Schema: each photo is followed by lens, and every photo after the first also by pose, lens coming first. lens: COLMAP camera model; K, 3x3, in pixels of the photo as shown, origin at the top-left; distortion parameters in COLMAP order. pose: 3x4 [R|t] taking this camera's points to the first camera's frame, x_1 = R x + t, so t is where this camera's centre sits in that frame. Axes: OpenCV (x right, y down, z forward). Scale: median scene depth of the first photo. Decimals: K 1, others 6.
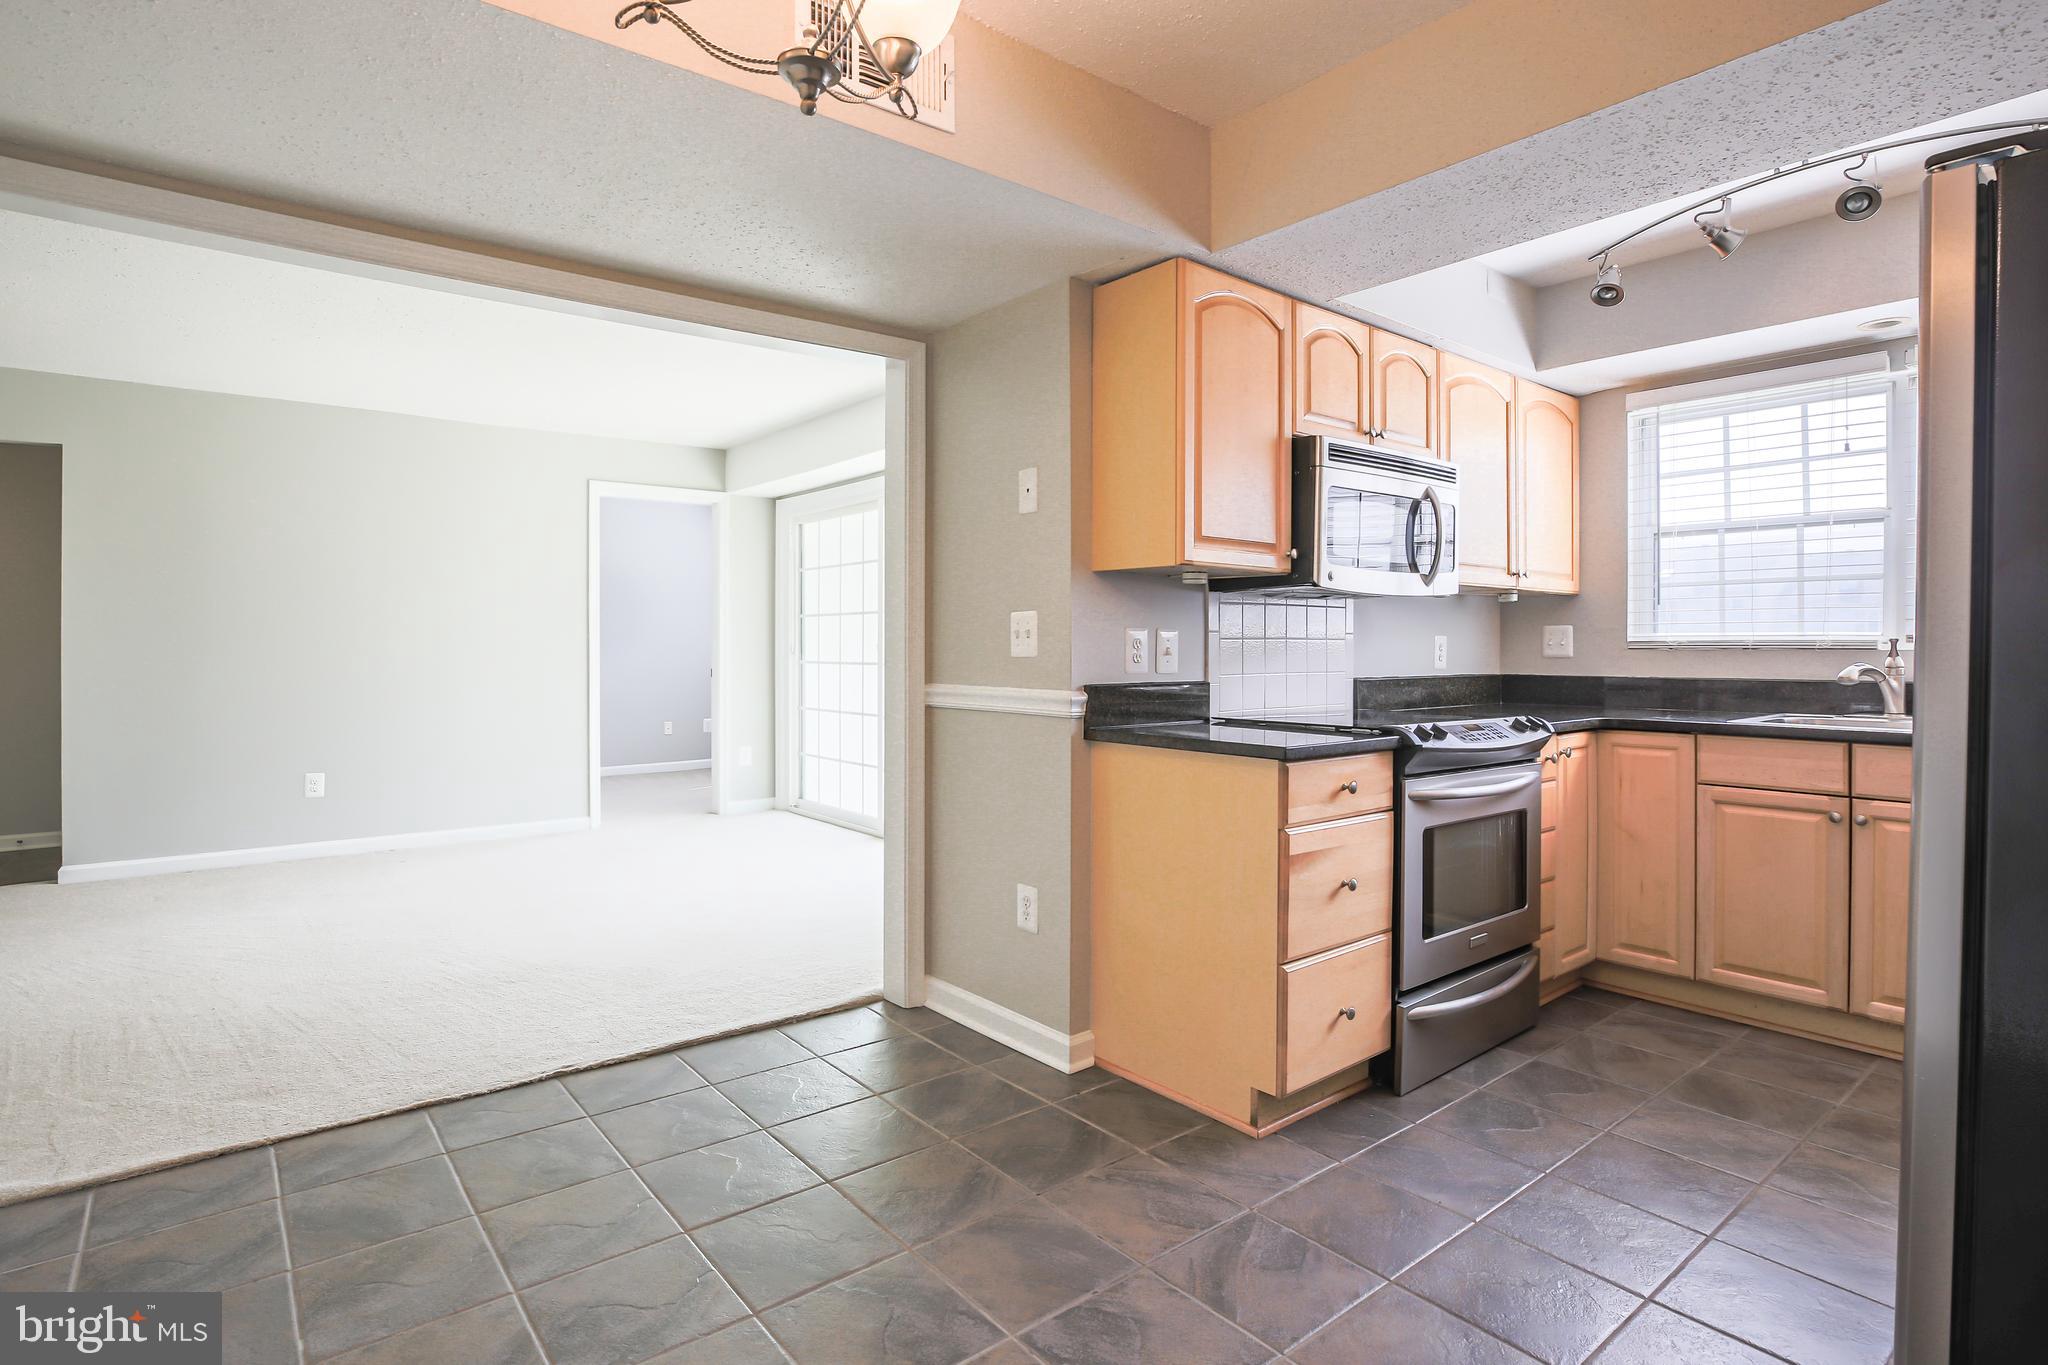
lens RADIAL K [[1043.1, 0, 1012.7], [0, 1043.1, 673.4], [0, 0, 1]] dist [-0.016023, -0.000205]
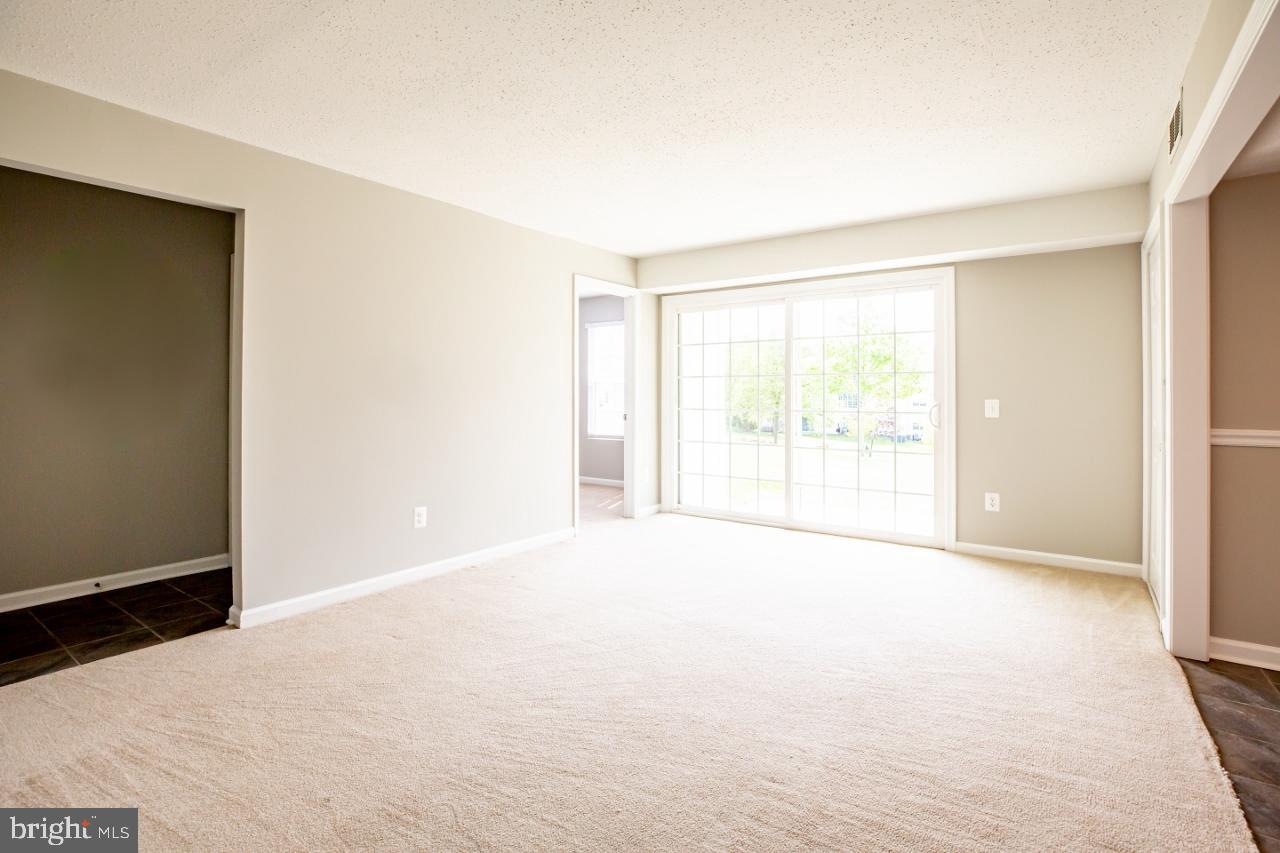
lens RADIAL K [[606.5, 0, 643.1], [0, 606.5, 406.6], [0, 0, 1]] dist [-0.027605, -0.000060]
pose [[0.959510, -0.005539, 0.281621, -0.596331], [0.007339, 0.999959, -0.005337, -0.012459], [-0.281580, 0.007188, 0.959511, 0.254754]]
